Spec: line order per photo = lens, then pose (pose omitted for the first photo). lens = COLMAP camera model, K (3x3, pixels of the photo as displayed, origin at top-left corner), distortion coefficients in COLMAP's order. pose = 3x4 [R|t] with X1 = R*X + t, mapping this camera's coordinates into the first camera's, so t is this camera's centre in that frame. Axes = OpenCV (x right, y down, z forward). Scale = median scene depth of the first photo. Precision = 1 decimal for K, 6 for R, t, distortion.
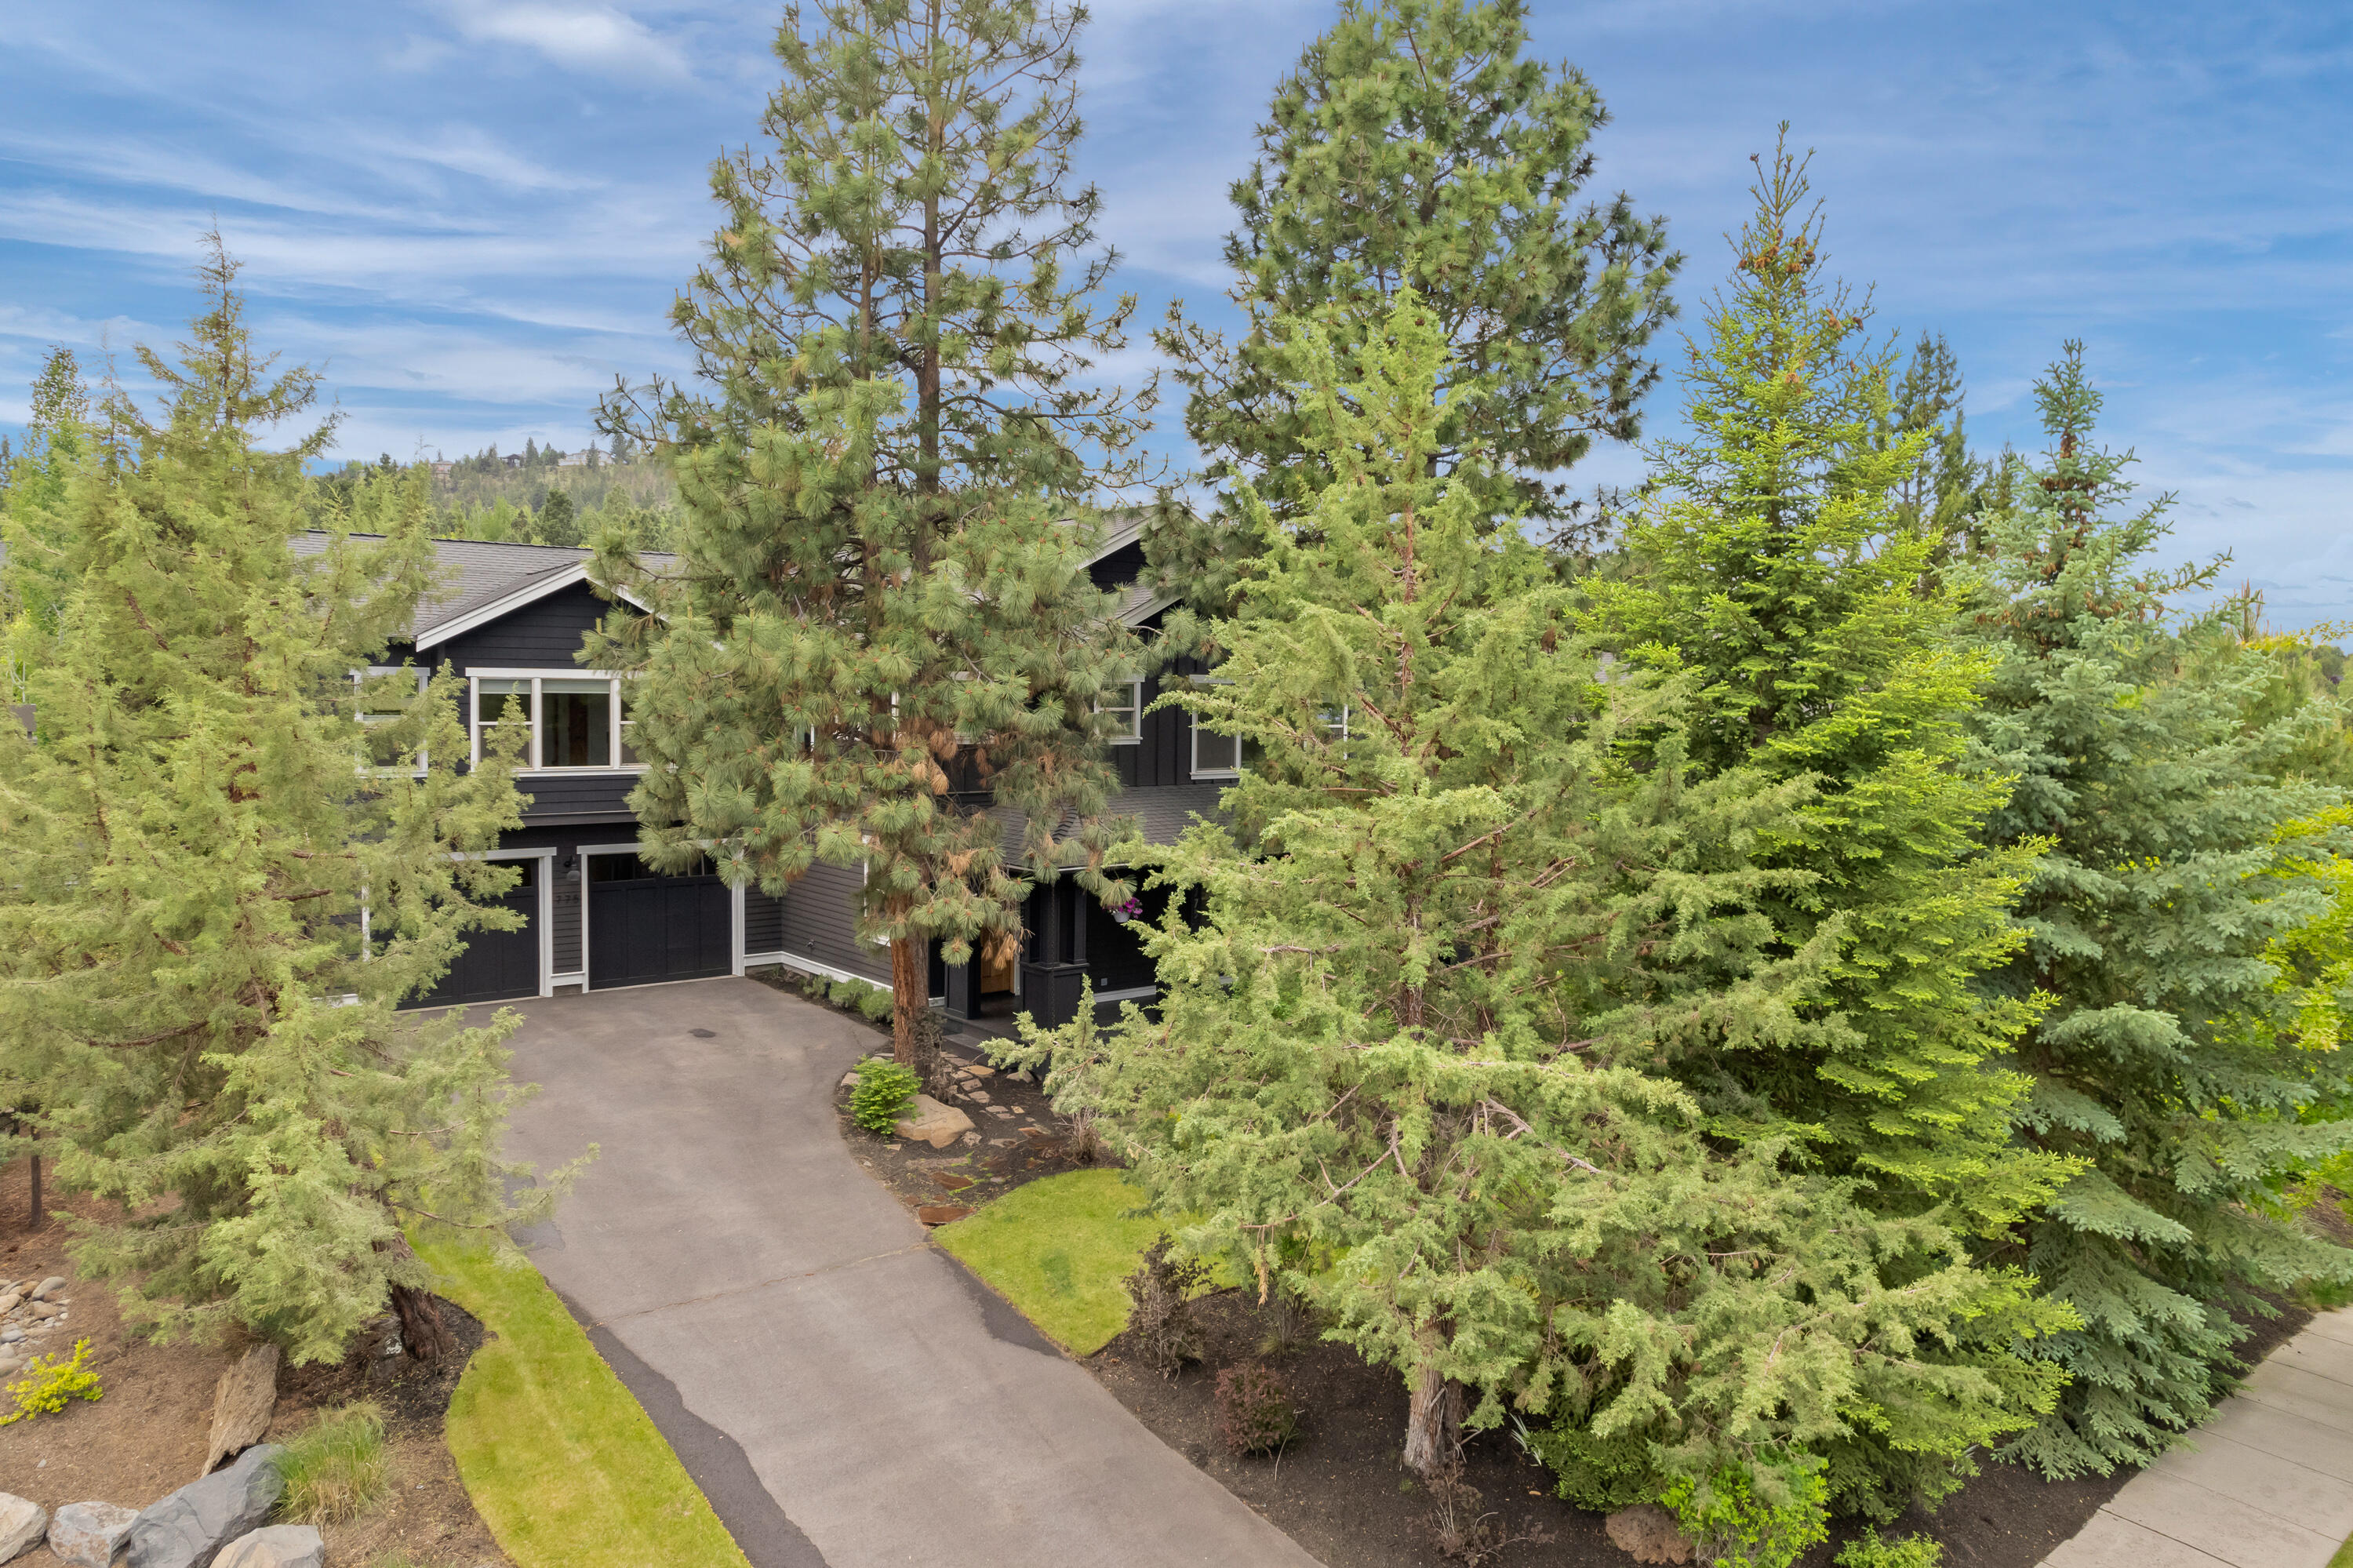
lens RADIAL K [[1519.0, 0, 1167.6], [0, 1519.0, 768.5], [0, 0, 1]] dist [-0.059727, 0.046984]
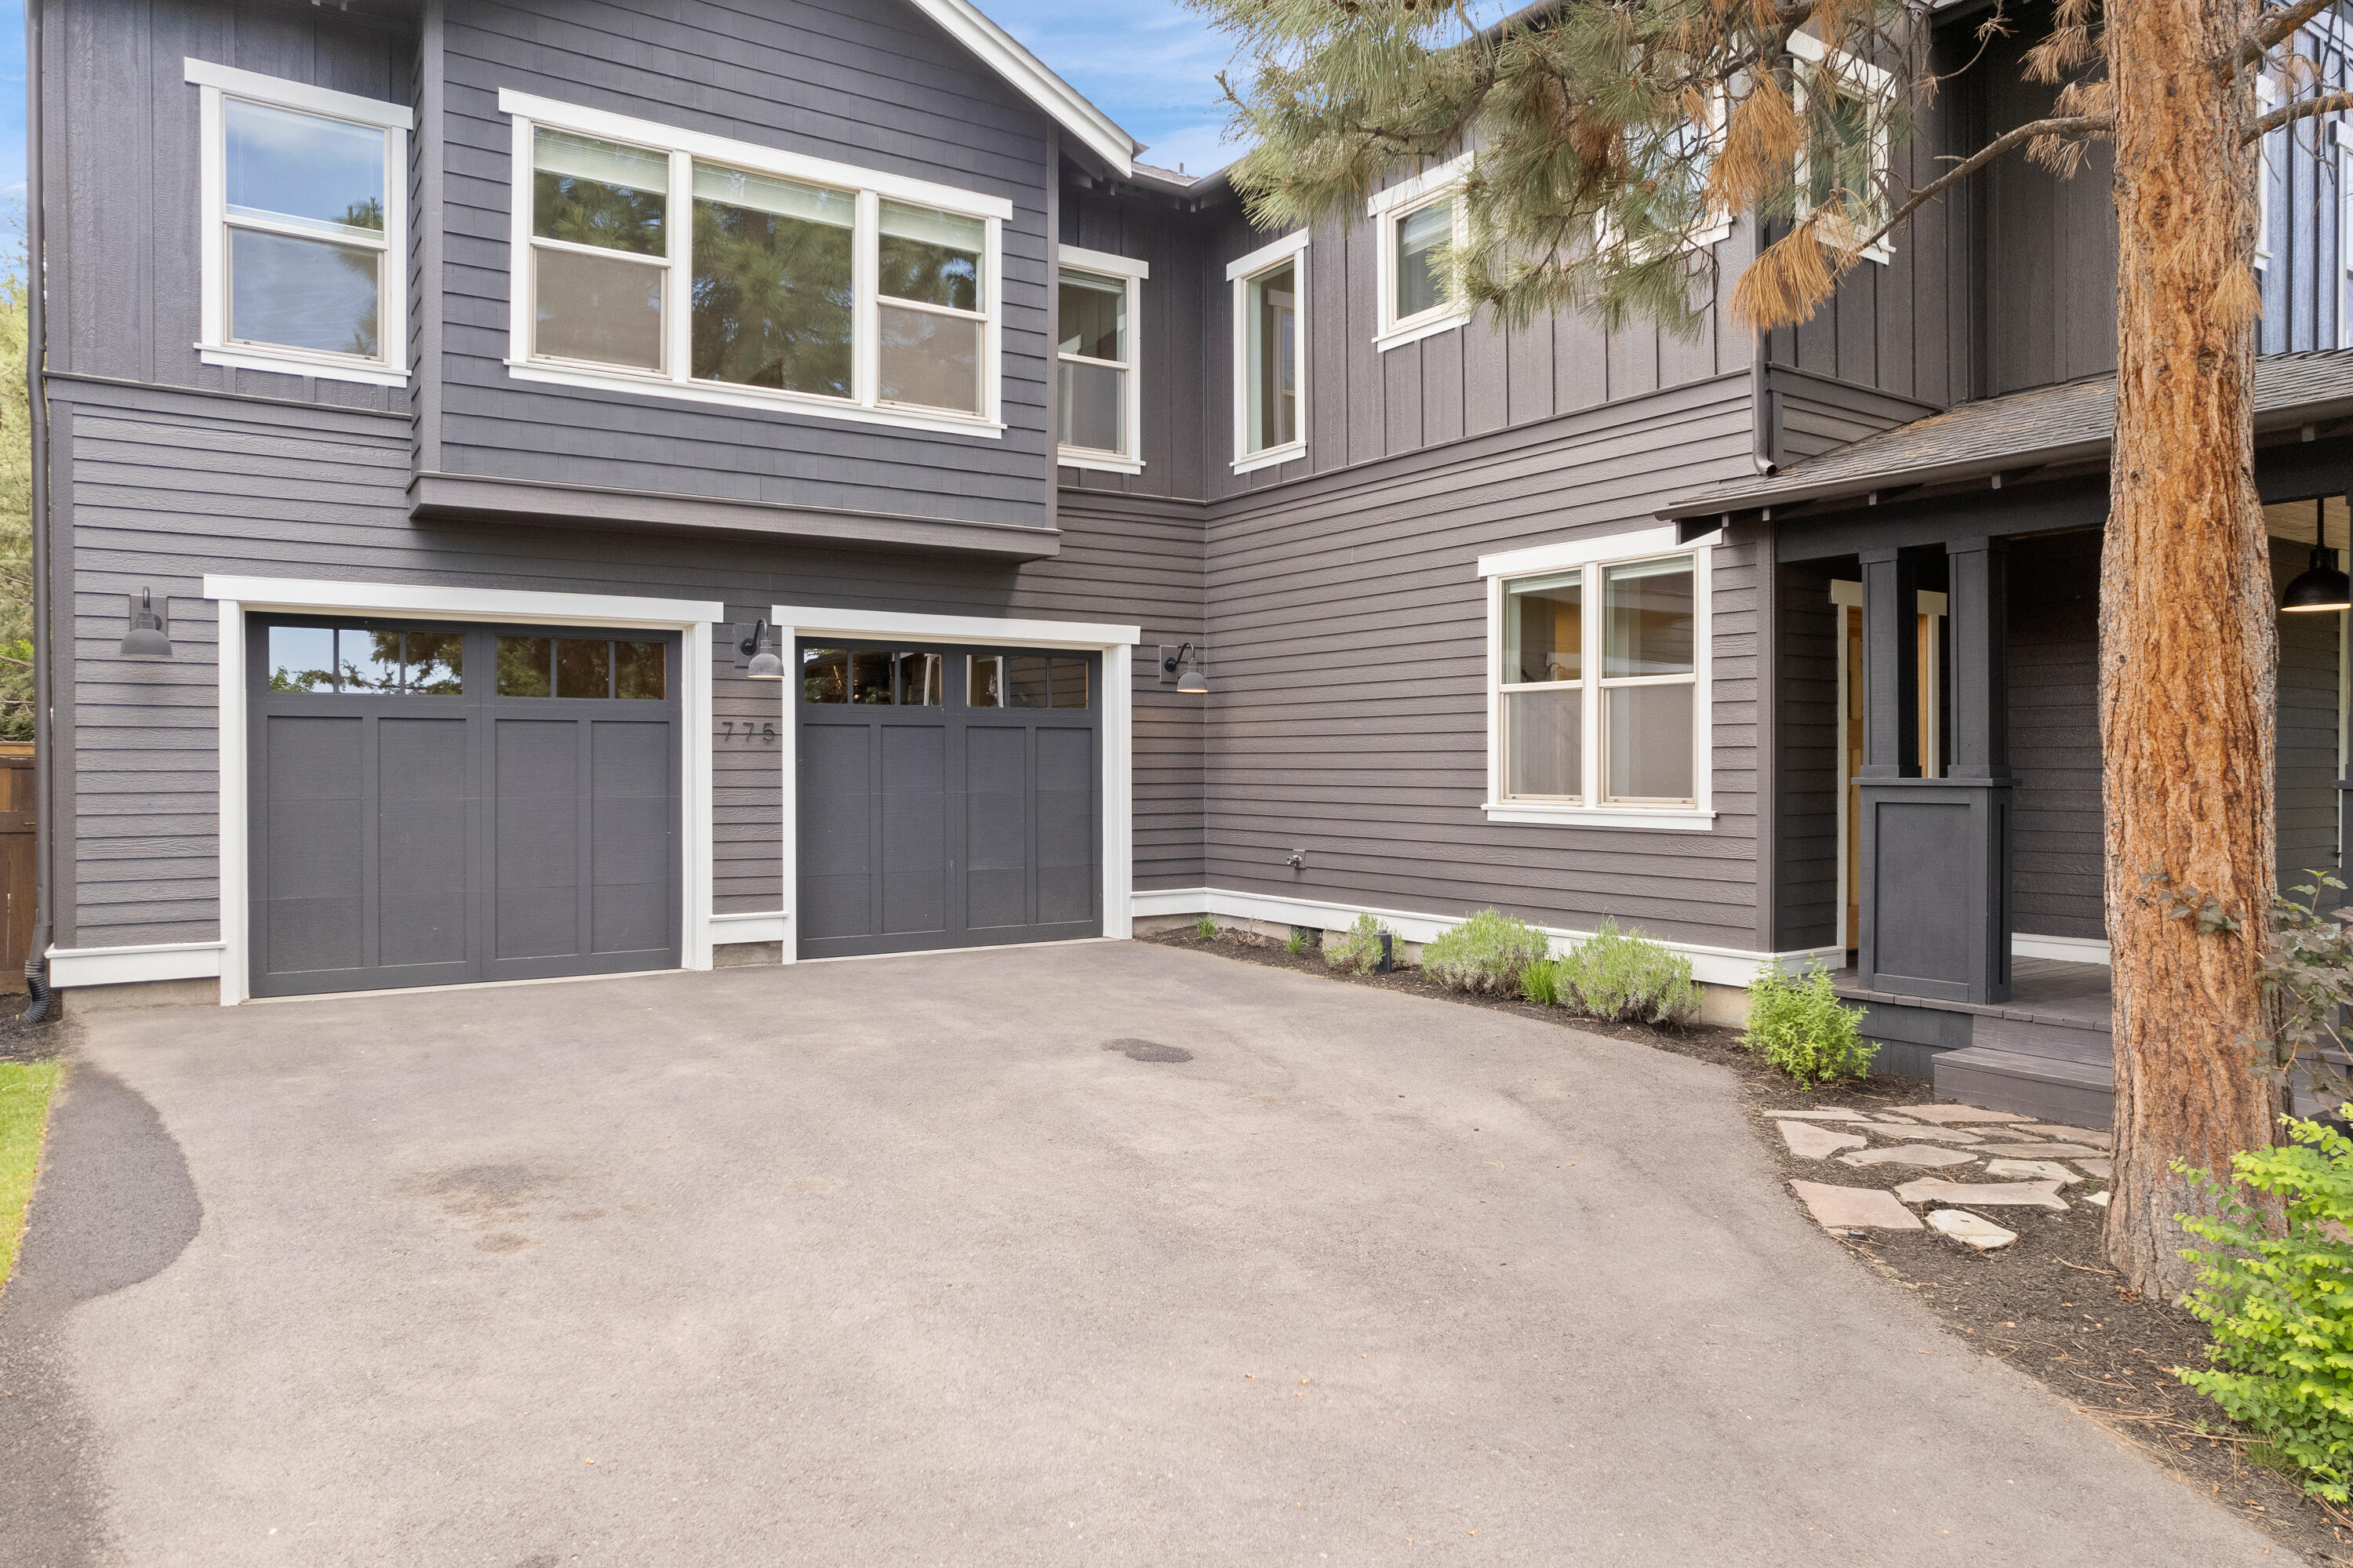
lens RADIAL K [[1519.0, 0, 1182.3], [0, 1519.0, 780.6], [0, 0, 1]] dist [-0.059727, 0.046984]
pose [[0.996170, -0.011497, -0.086673, -0.411313], [0.008627, 0.999405, -0.033406, 0.192244], [0.087006, 0.032531, 0.995677, 1.004966]]
